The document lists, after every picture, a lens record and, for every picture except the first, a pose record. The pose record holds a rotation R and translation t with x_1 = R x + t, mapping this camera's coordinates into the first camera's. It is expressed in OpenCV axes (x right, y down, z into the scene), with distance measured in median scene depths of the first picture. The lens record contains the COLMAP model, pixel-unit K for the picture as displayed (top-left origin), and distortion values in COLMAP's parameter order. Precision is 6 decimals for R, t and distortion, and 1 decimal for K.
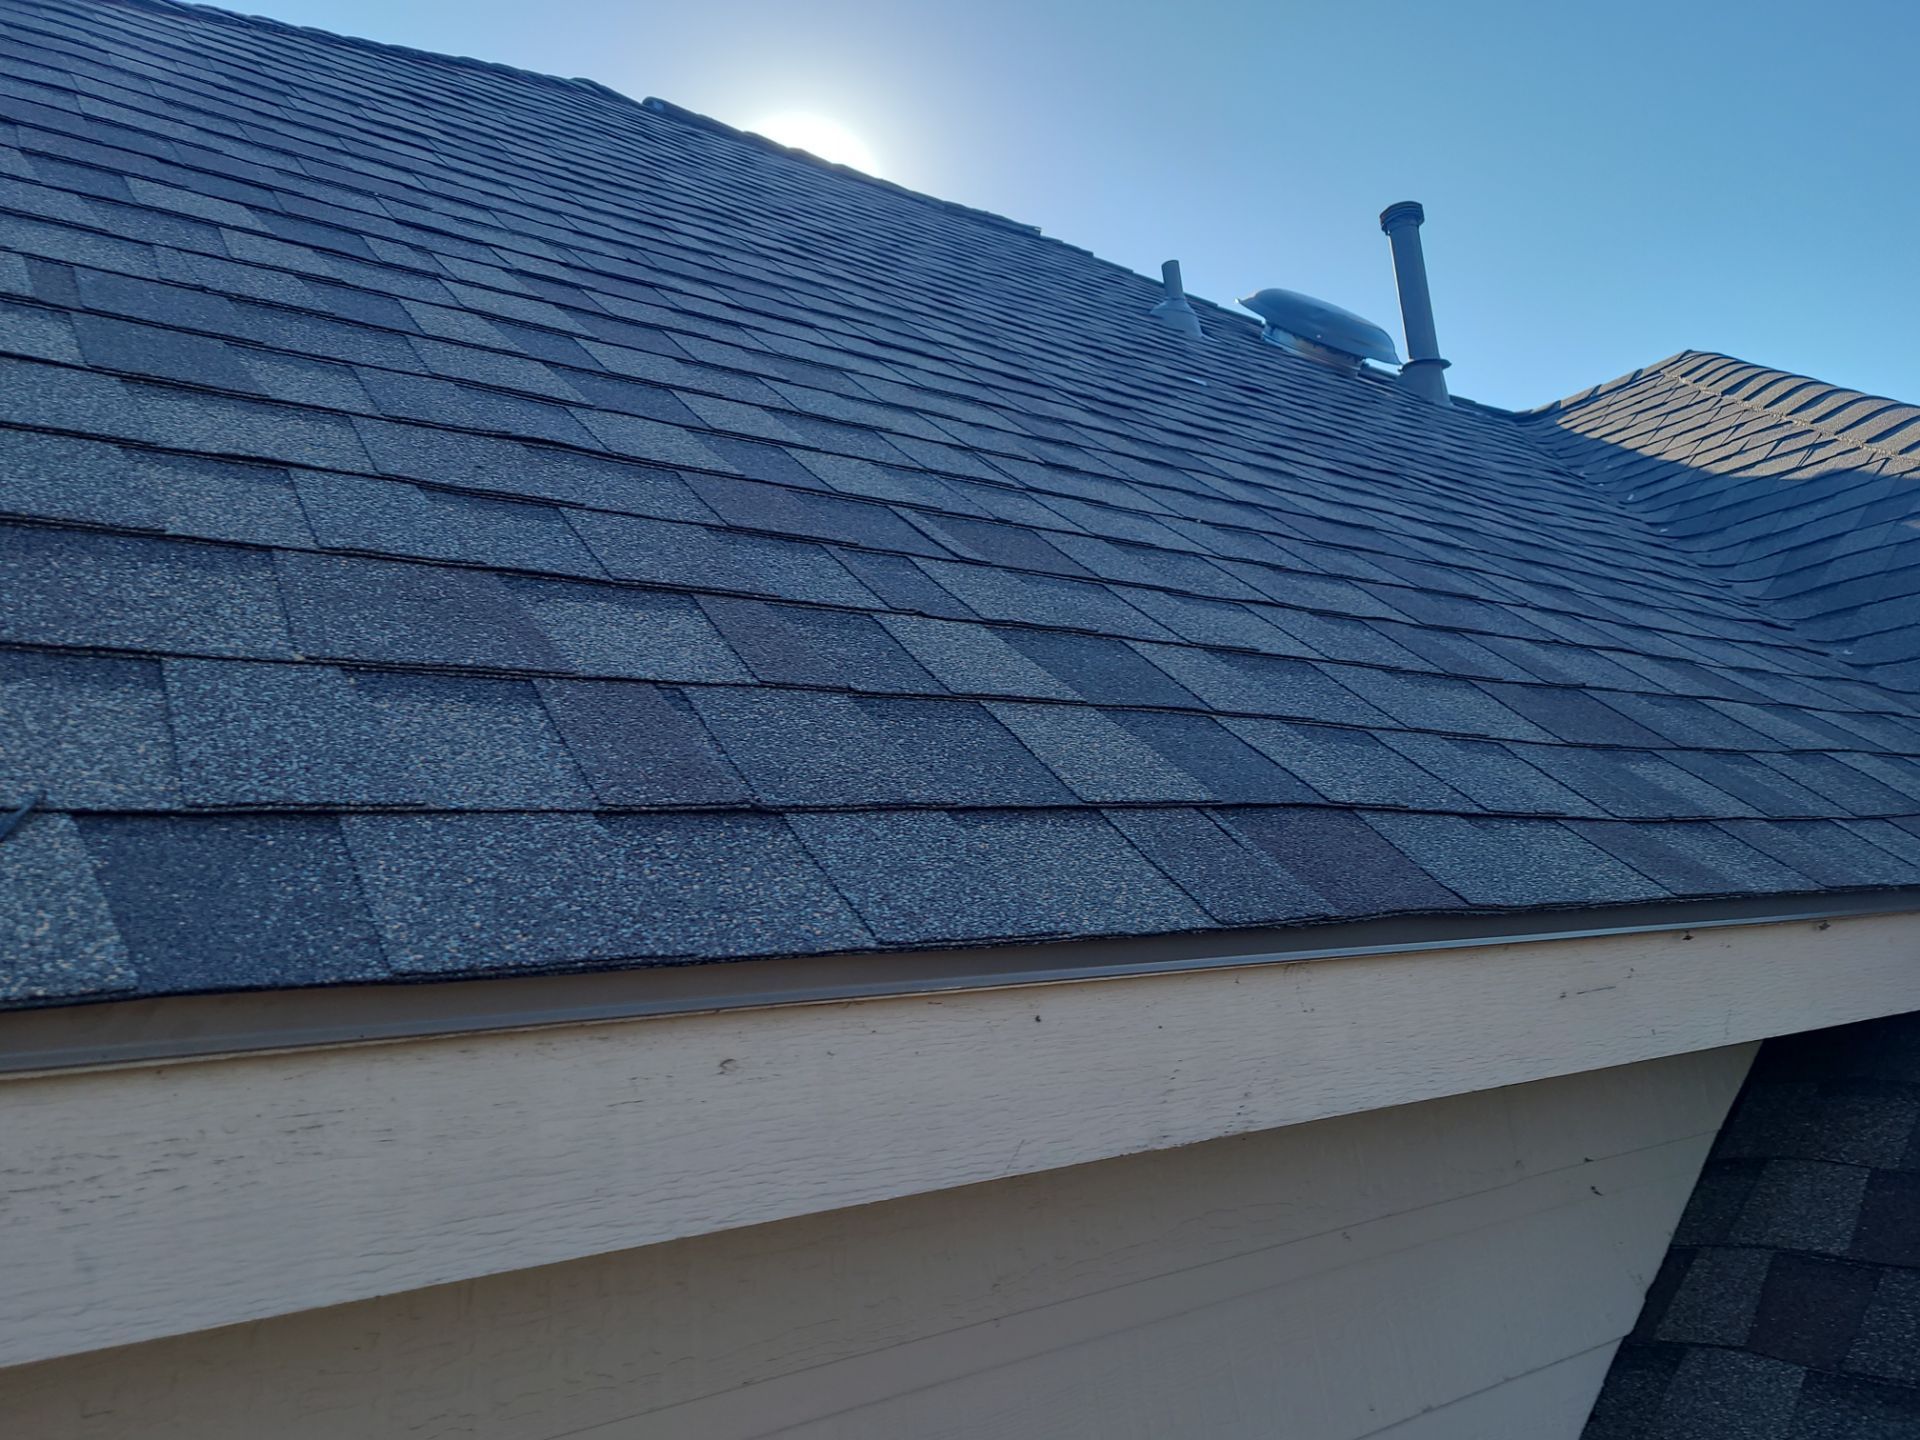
lens RADIAL K [[1424.6, 0, 985.1], [0, 1424.6, 713.3], [0, 0, 1]] dist [0.052750, -0.049024]
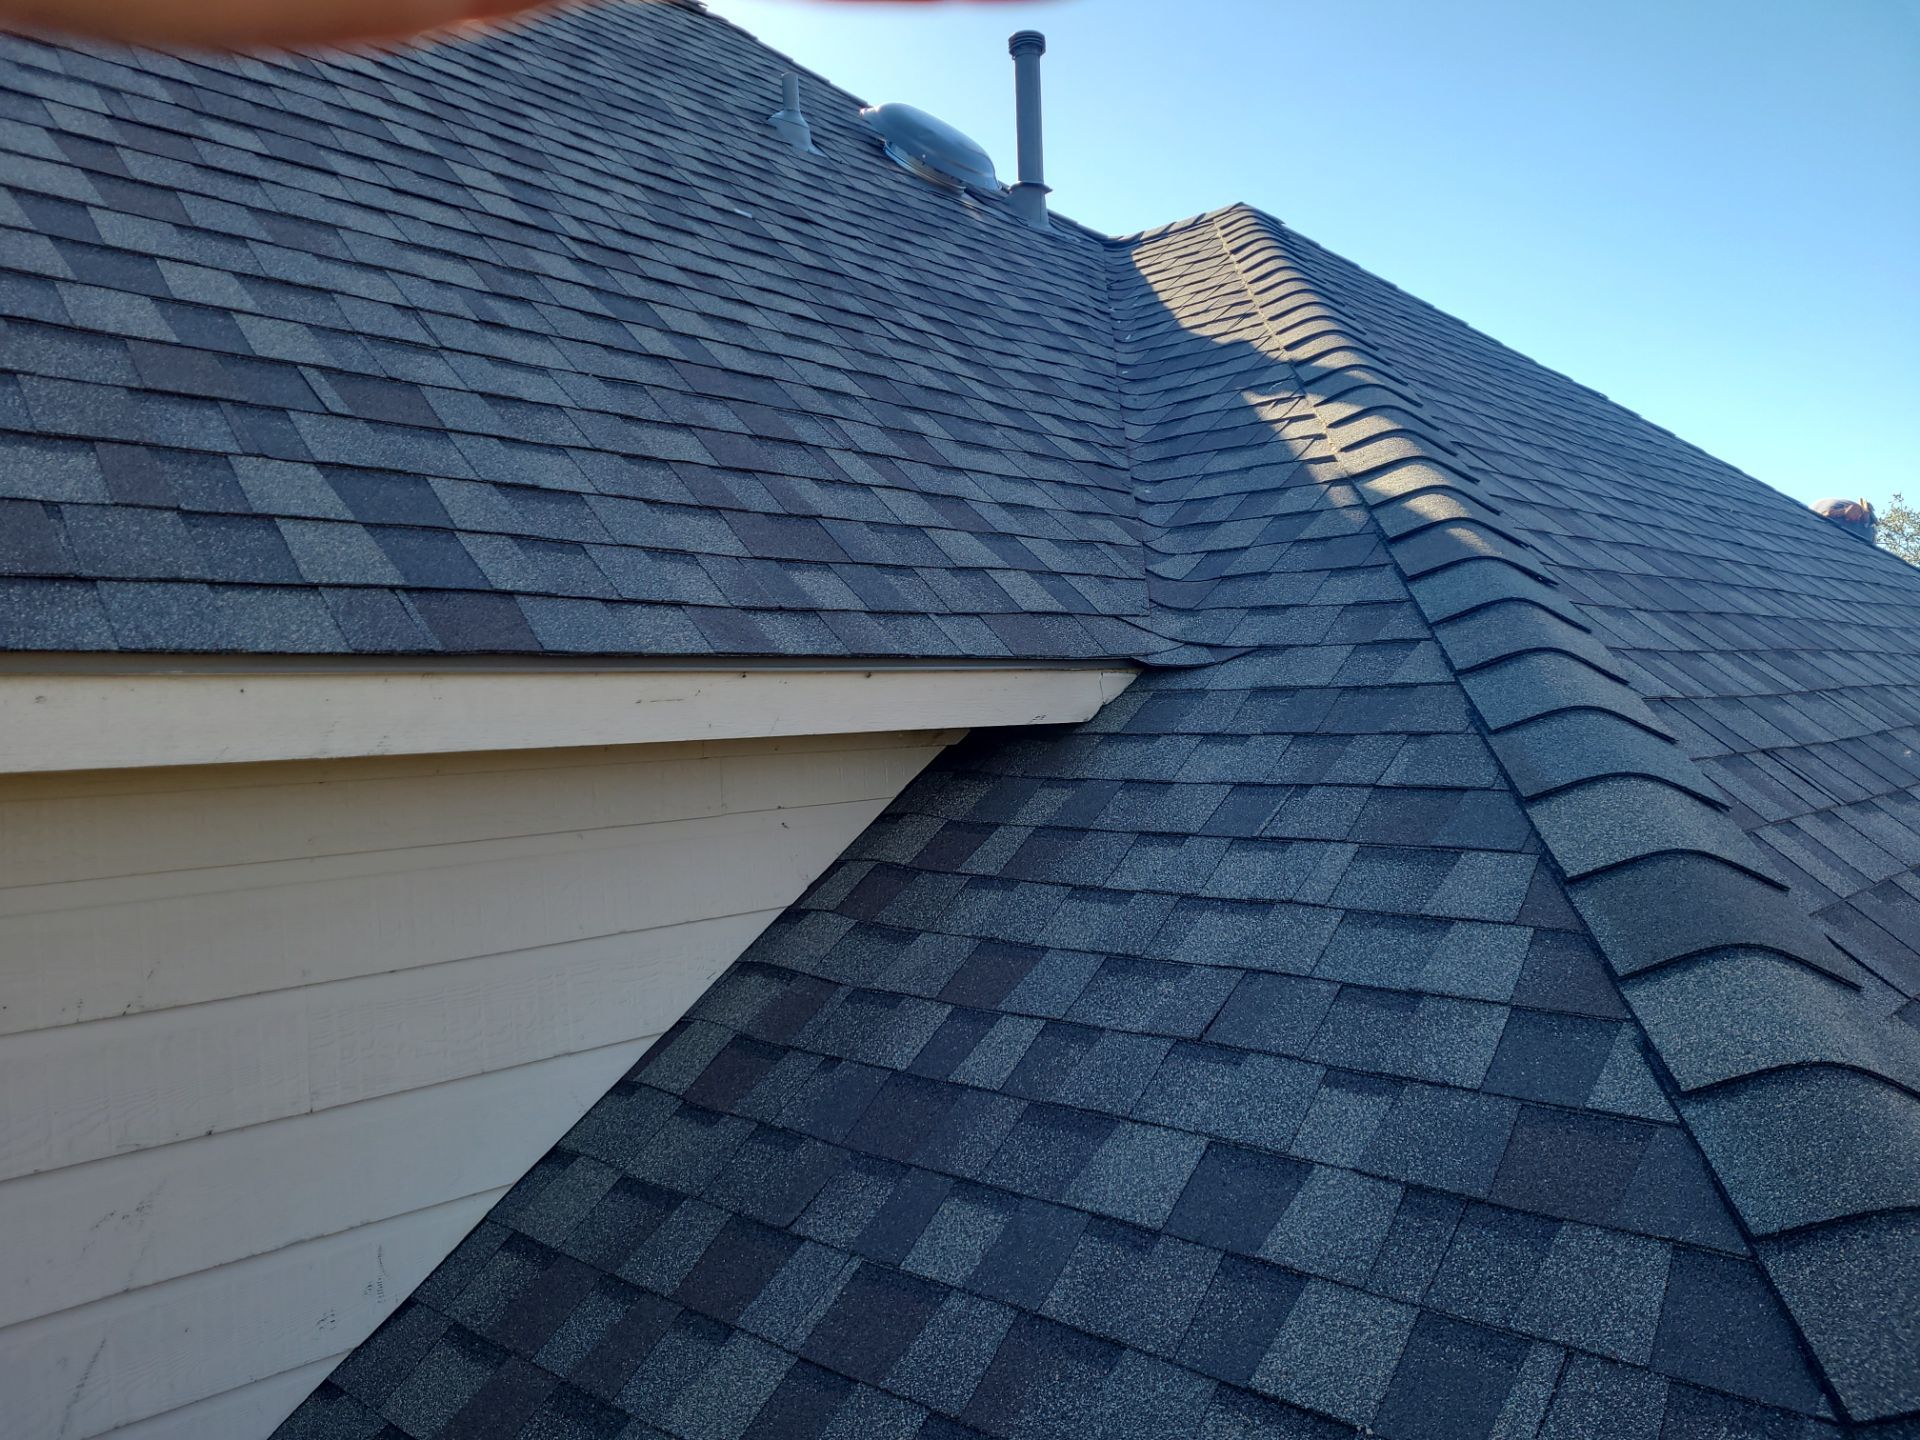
lens RADIAL K [[1377.1, 0, 960.0], [0, 1377.1, 720.0], [0, 0, 1]] dist [0.060061, -0.033889]
pose [[0.988190, 0.058551, 0.141606, 0.424271], [-0.085256, 0.977960, 0.190593, -0.116451], [-0.127325, -0.200415, 0.971402, -0.589532]]
